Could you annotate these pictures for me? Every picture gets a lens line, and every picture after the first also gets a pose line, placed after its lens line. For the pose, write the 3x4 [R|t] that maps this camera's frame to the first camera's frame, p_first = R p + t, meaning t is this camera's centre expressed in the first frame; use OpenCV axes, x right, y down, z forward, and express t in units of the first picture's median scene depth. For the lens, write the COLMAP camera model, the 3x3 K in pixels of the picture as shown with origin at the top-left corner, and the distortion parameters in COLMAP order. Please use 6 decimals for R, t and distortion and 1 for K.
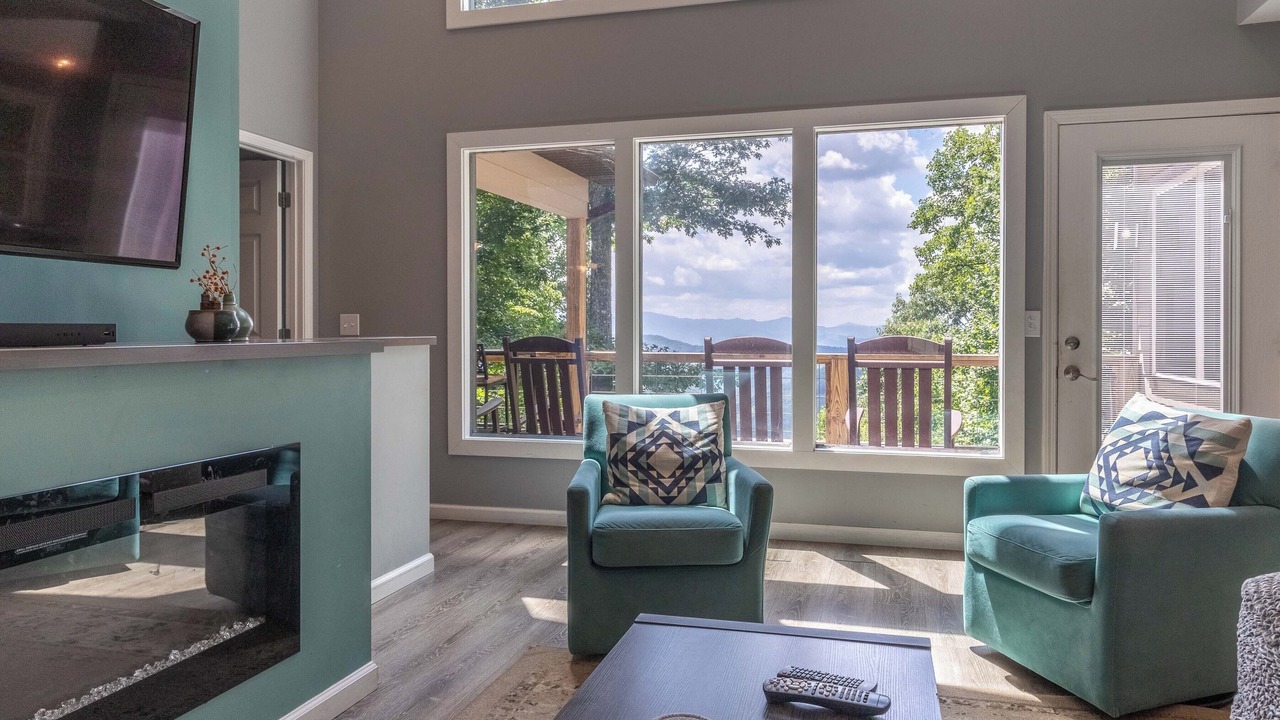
lens RADIAL K [[812.5, 0, 694.9], [0, 812.5, 331.1], [0, 0, 1]] dist [0.005341, 0.001456]
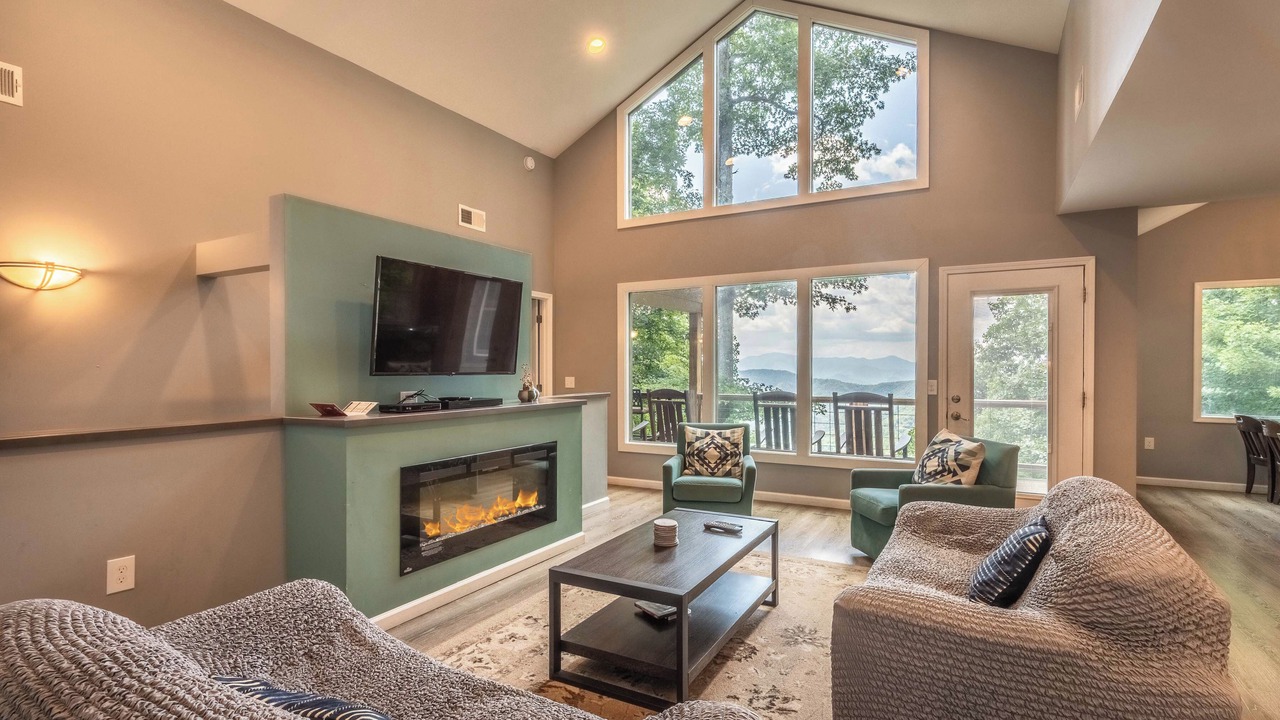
lens RADIAL K [[618.1, 0, 646.8], [0, 618.1, 366.1], [0, 0, 1]] dist [0.000874, 0.000062]
pose [[0.965131, -0.002178, -0.261758, 0.219318], [0.002002, 0.999998, -0.000939, -0.070486], [0.261760, 0.000382, 0.965133, -0.589459]]
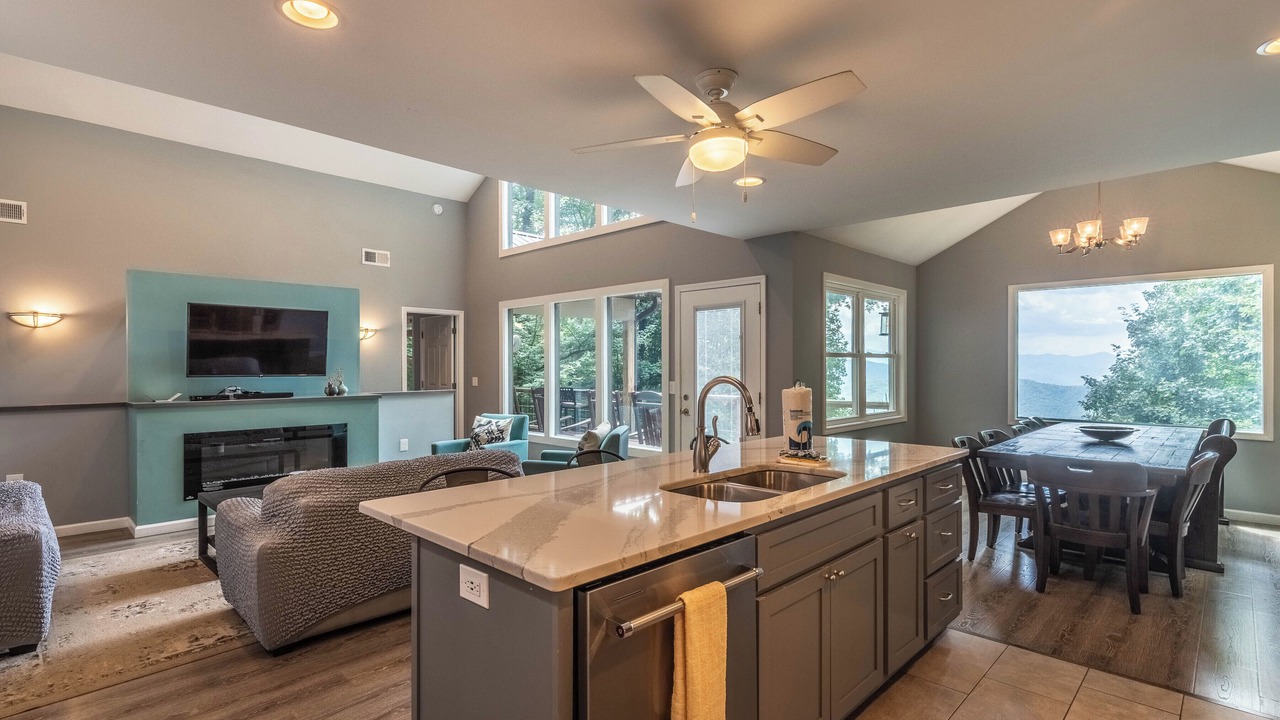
lens RADIAL K [[618.1, 0, 646.8], [0, 618.1, 366.1], [0, 0, 1]] dist [0.000874, 0.000062]
pose [[0.860943, -0.001296, -0.508701, 1.492594], [0.002508, 0.999995, 0.001698, -0.086342], [0.508696, -0.002737, 0.860942, -0.506501]]
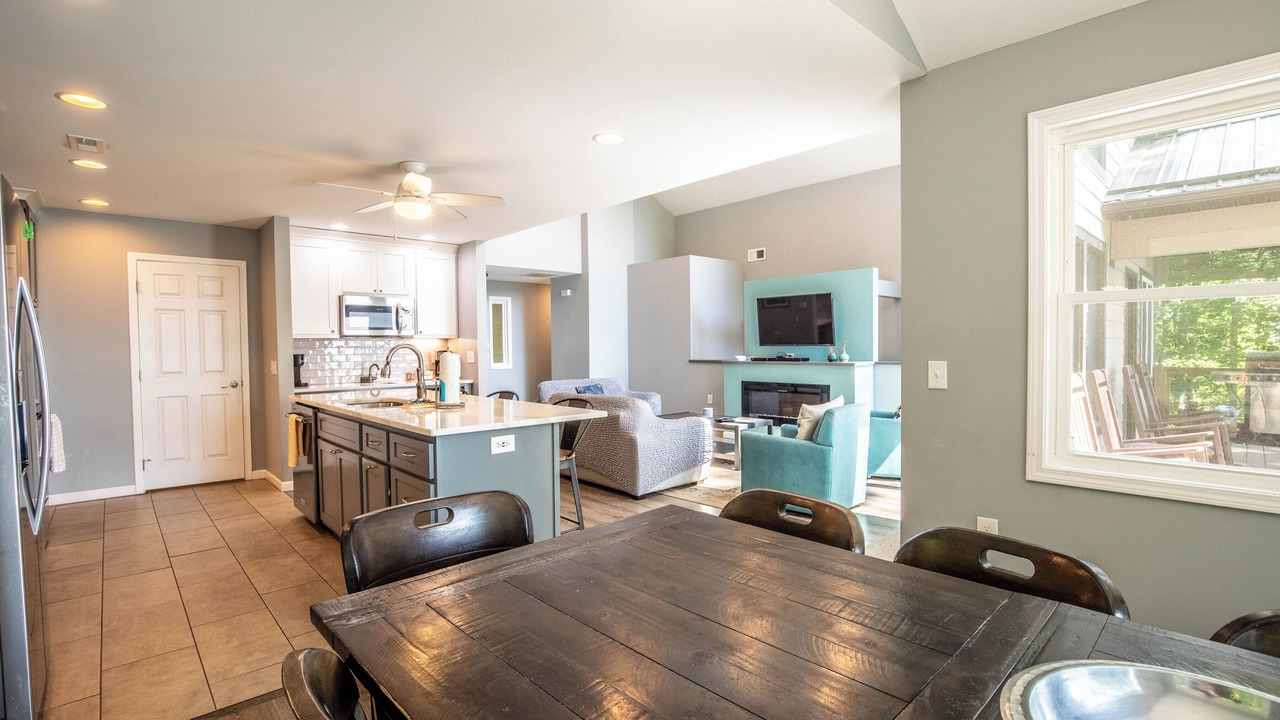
lens RADIAL K [[618.1, 0, 646.8], [0, 618.1, 366.1], [0, 0, 1]] dist [0.000874, 0.000062]
pose [[-0.576878, 0.024993, -0.816448, 2.005660], [0.005049, 0.999622, 0.027033, -0.043095], [0.816815, 0.011472, -0.576786, 1.514119]]
